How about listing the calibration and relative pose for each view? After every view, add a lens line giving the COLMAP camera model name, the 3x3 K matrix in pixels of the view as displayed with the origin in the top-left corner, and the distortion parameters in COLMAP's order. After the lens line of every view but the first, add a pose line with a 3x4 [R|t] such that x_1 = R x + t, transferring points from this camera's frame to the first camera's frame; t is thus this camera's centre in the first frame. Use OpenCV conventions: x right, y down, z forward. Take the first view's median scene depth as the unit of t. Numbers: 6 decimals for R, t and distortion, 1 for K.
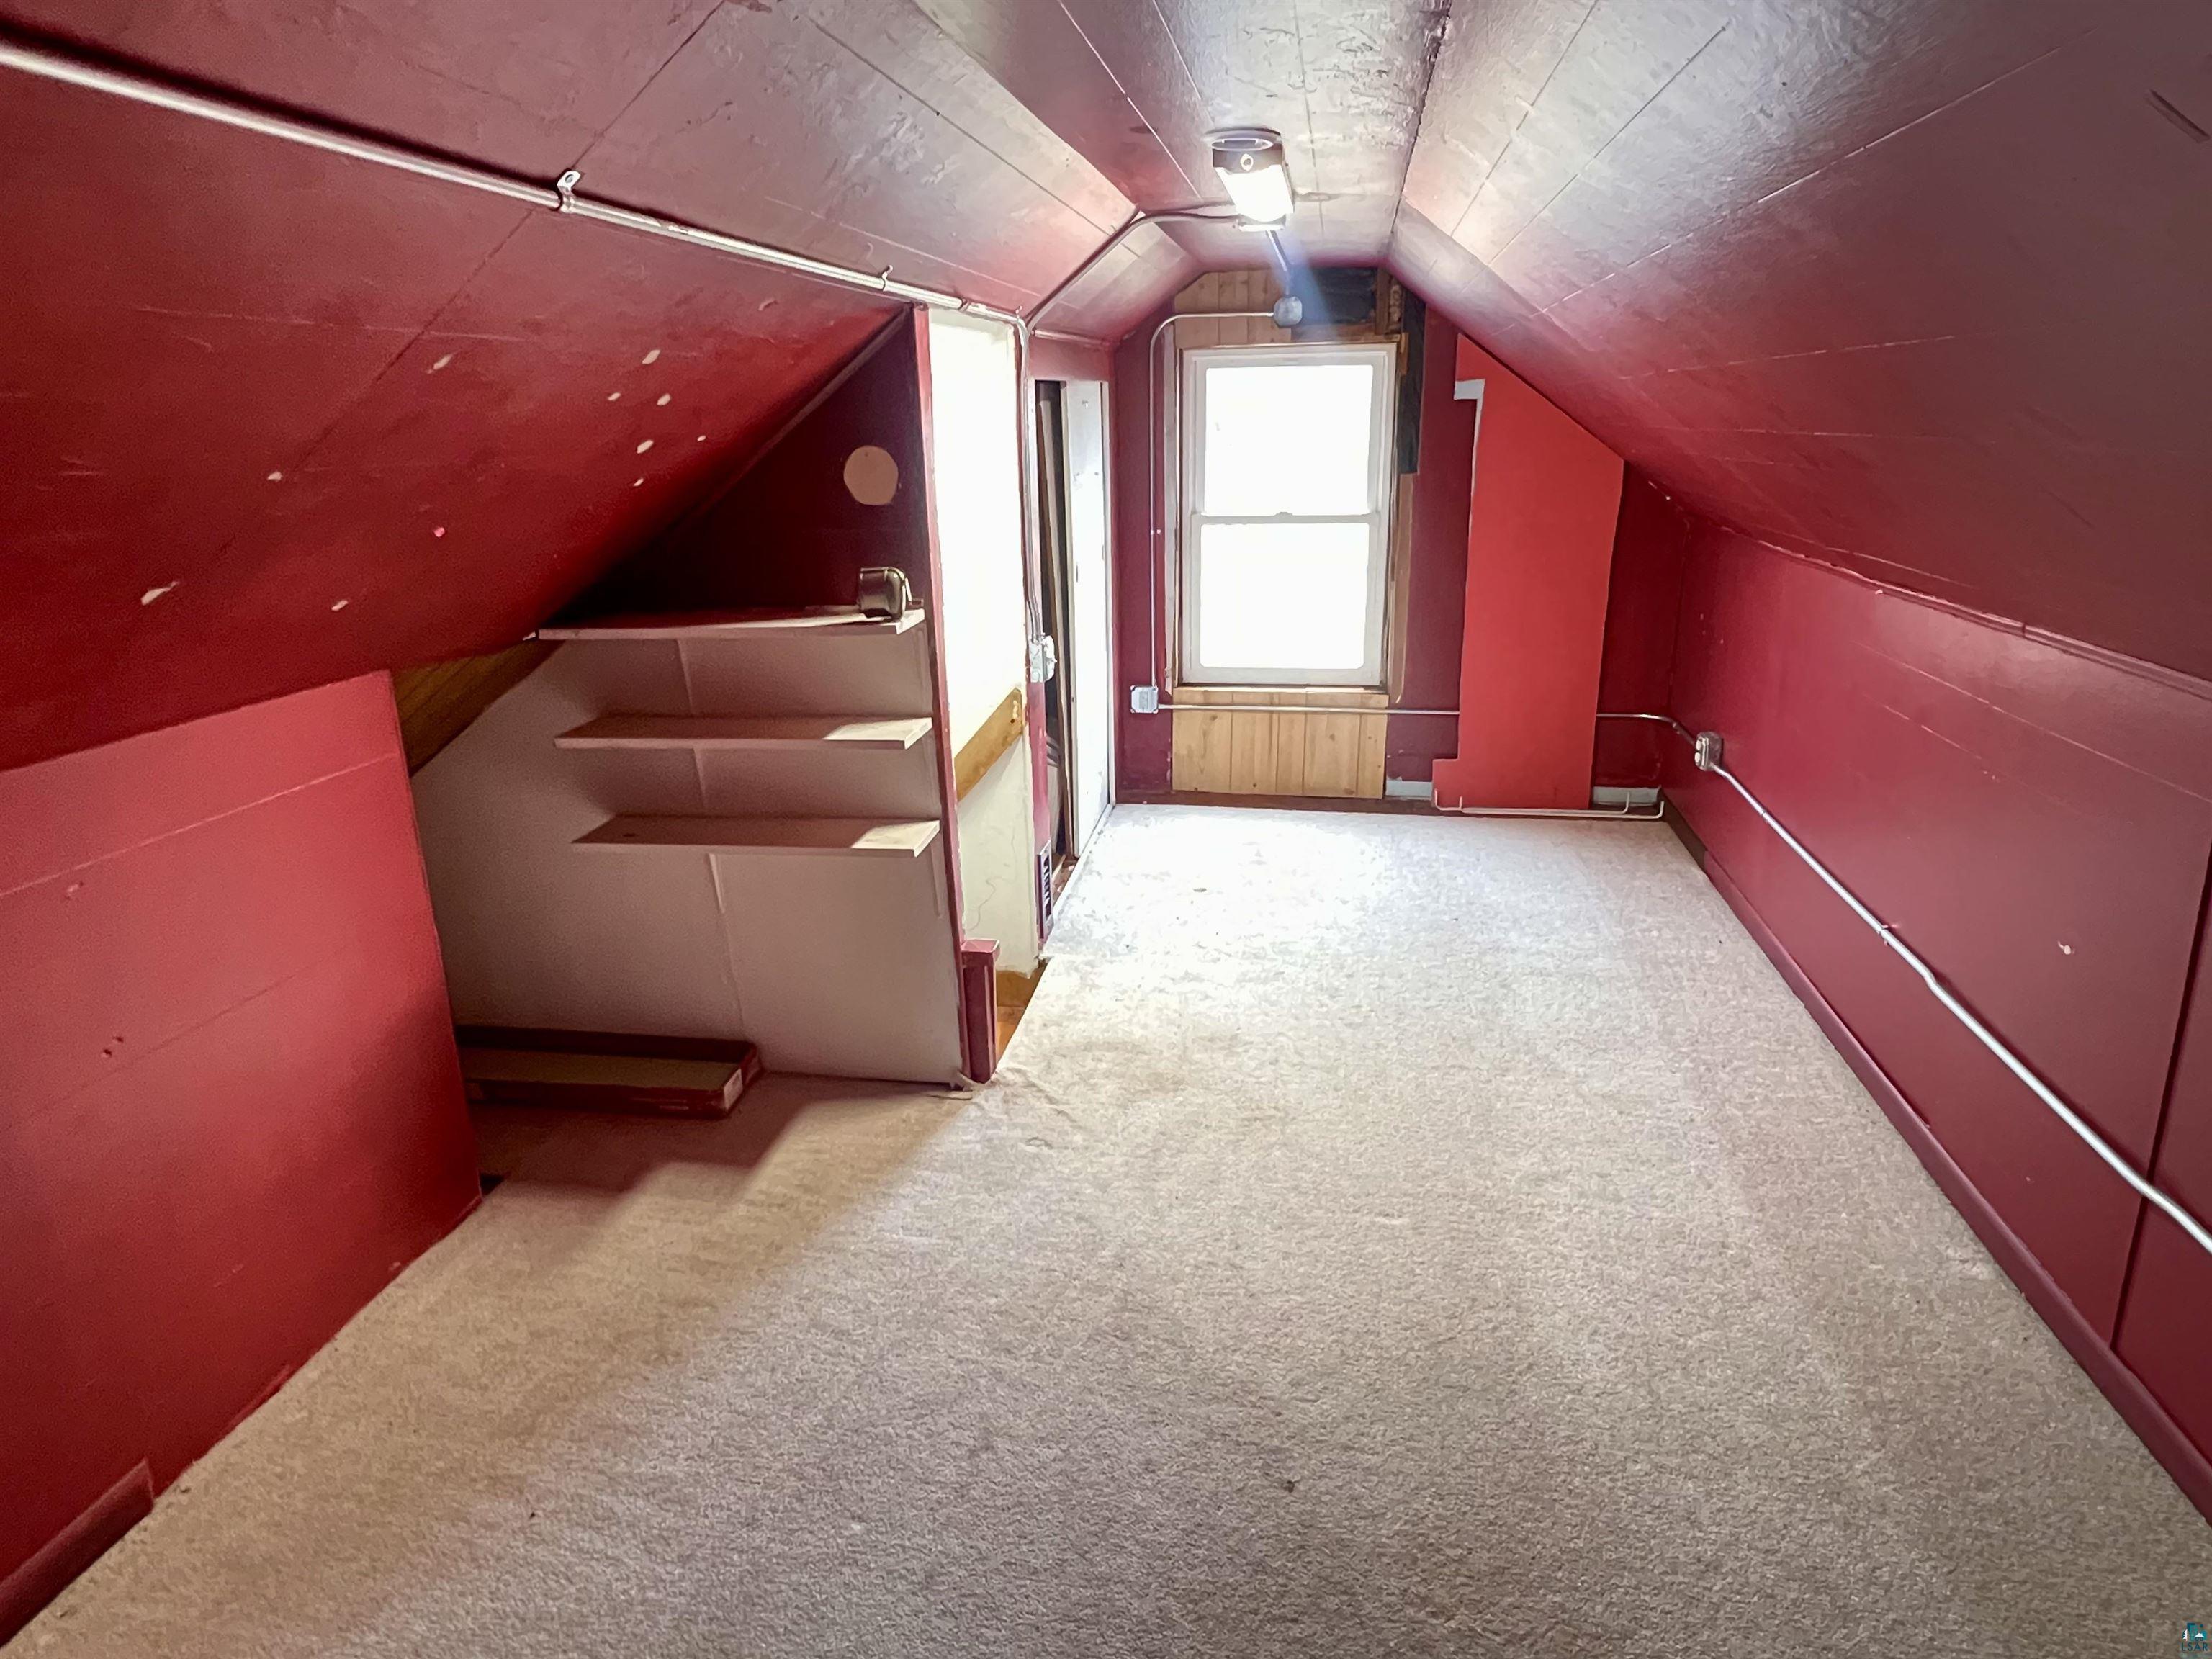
lens RADIAL K [[1271.4, 0, 1105.4], [0, 1271.4, 831.9], [0, 0, 1]] dist [-0.000061, 0.000214]
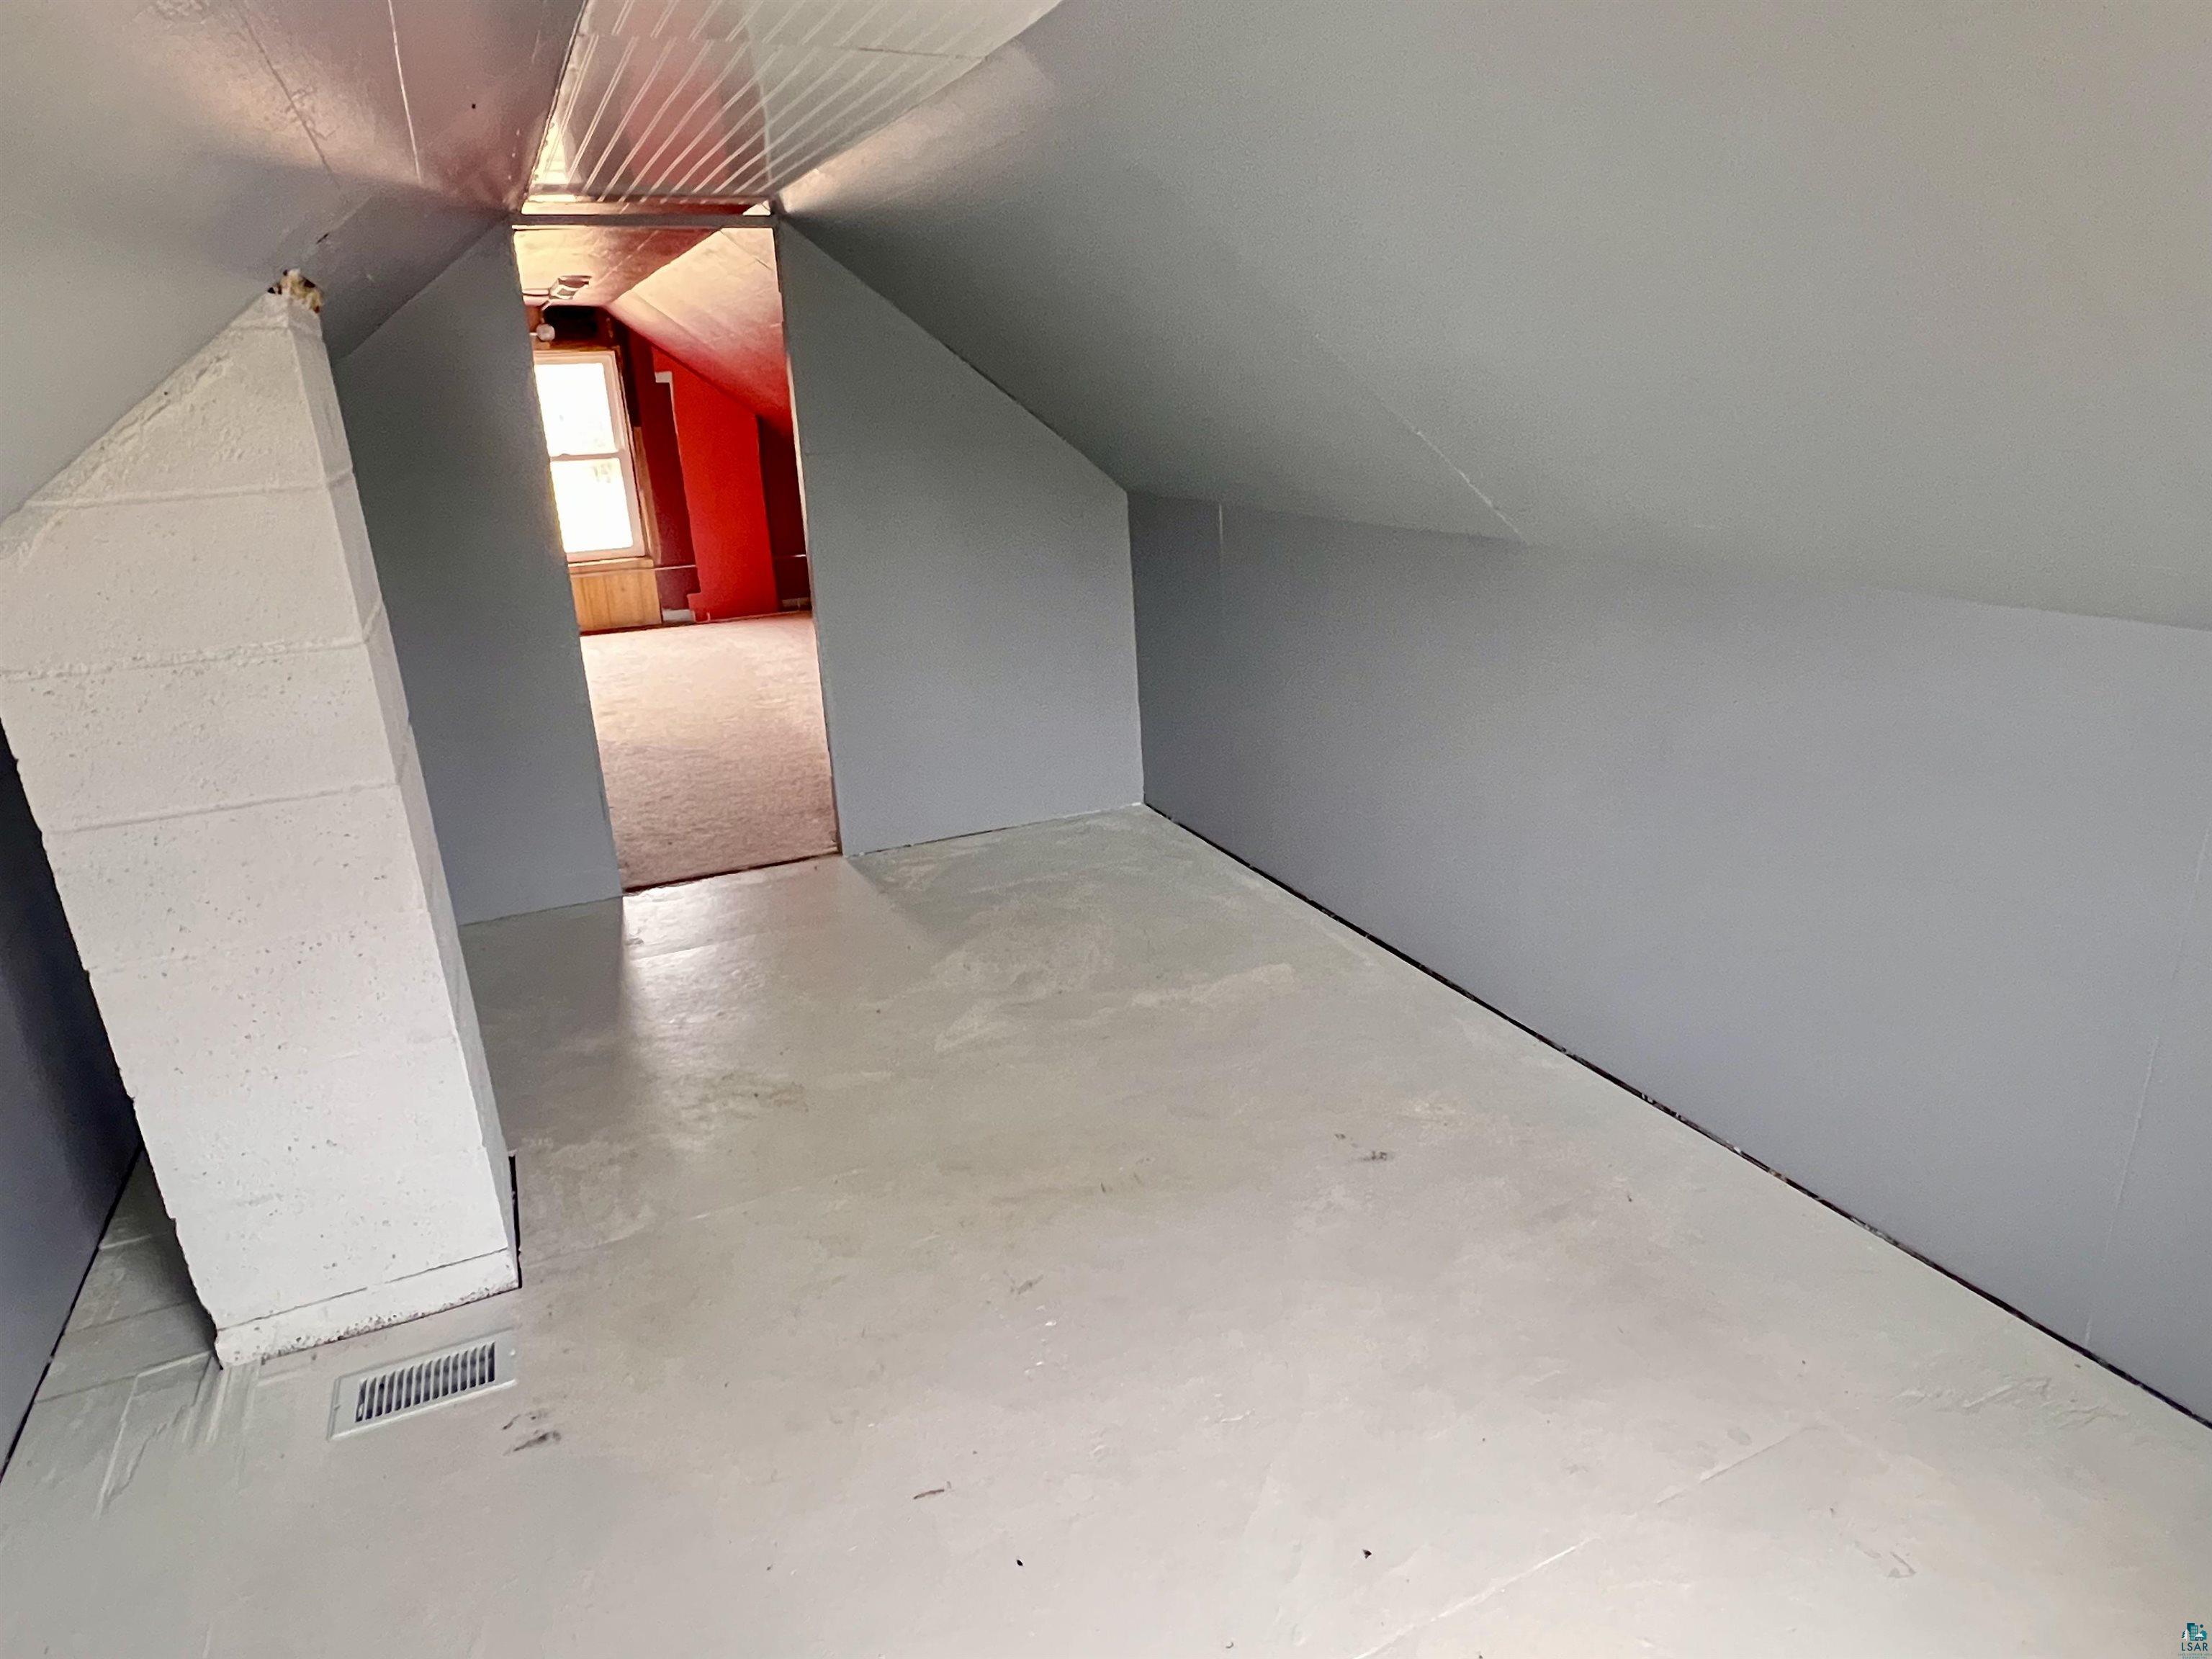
lens RADIAL K [[1271.4, 0, 1109.1], [0, 1271.4, 826.7], [0, 0, 1]] dist [-0.000061, 0.000214]
pose [[0.808222, -0.209315, 0.550422, -0.298143], [0.187679, 0.977513, 0.096148, 0.195211], [-0.558170, 0.025594, 0.829332, -0.747206]]
